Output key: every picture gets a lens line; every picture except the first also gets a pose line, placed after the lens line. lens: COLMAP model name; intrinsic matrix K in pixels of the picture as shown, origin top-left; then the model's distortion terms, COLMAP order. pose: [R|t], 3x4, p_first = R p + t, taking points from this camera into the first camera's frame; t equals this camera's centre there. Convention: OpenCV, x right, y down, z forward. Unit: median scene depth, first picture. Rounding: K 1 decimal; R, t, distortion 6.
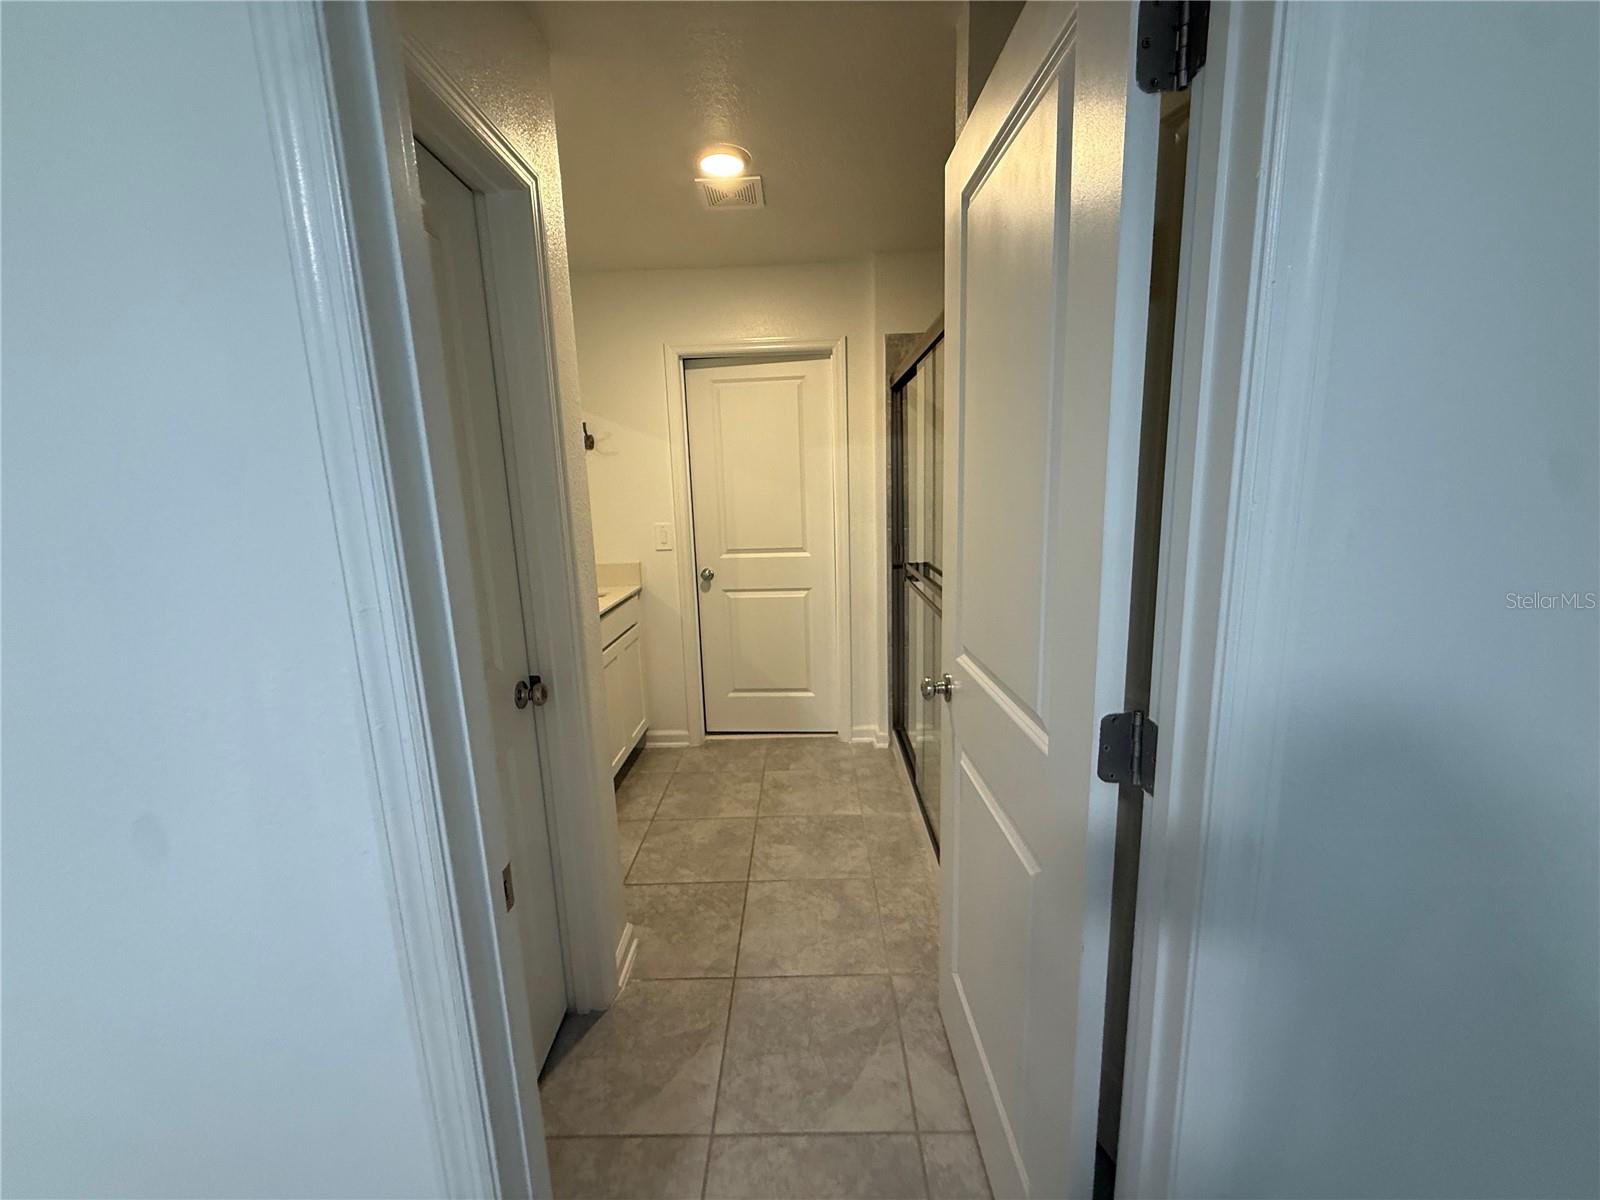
lens RADIAL K [[627.3, 0, 796.8], [0, 627.3, 598.4], [0, 0, 1]] dist [-0.002246, 0.000254]
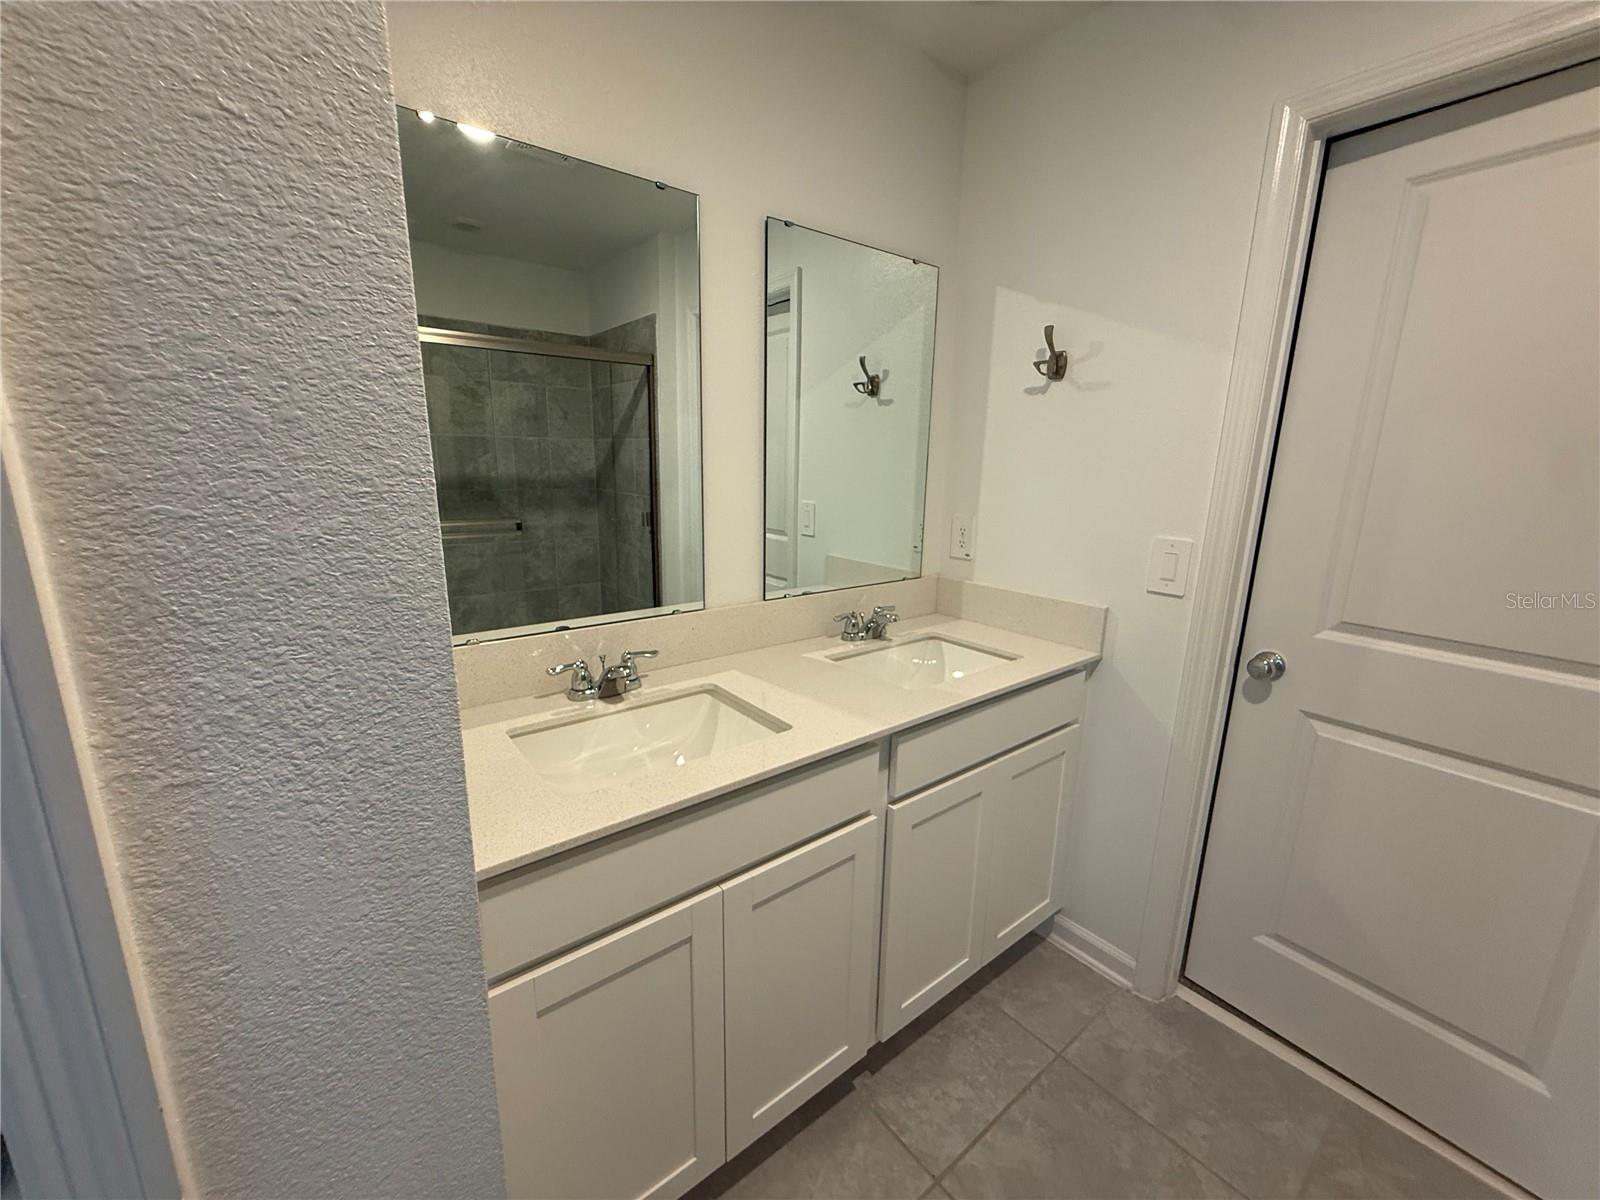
lens RADIAL K [[627.3, 0, 802.3], [0, 627.3, 600.2], [0, 0, 1]] dist [-0.002246, 0.000254]
pose [[0.616959, 0.210127, -0.758425, -0.023381], [-0.180241, 0.975809, 0.123733, -0.081053], [0.766078, 0.060361, 0.639908, 0.493225]]
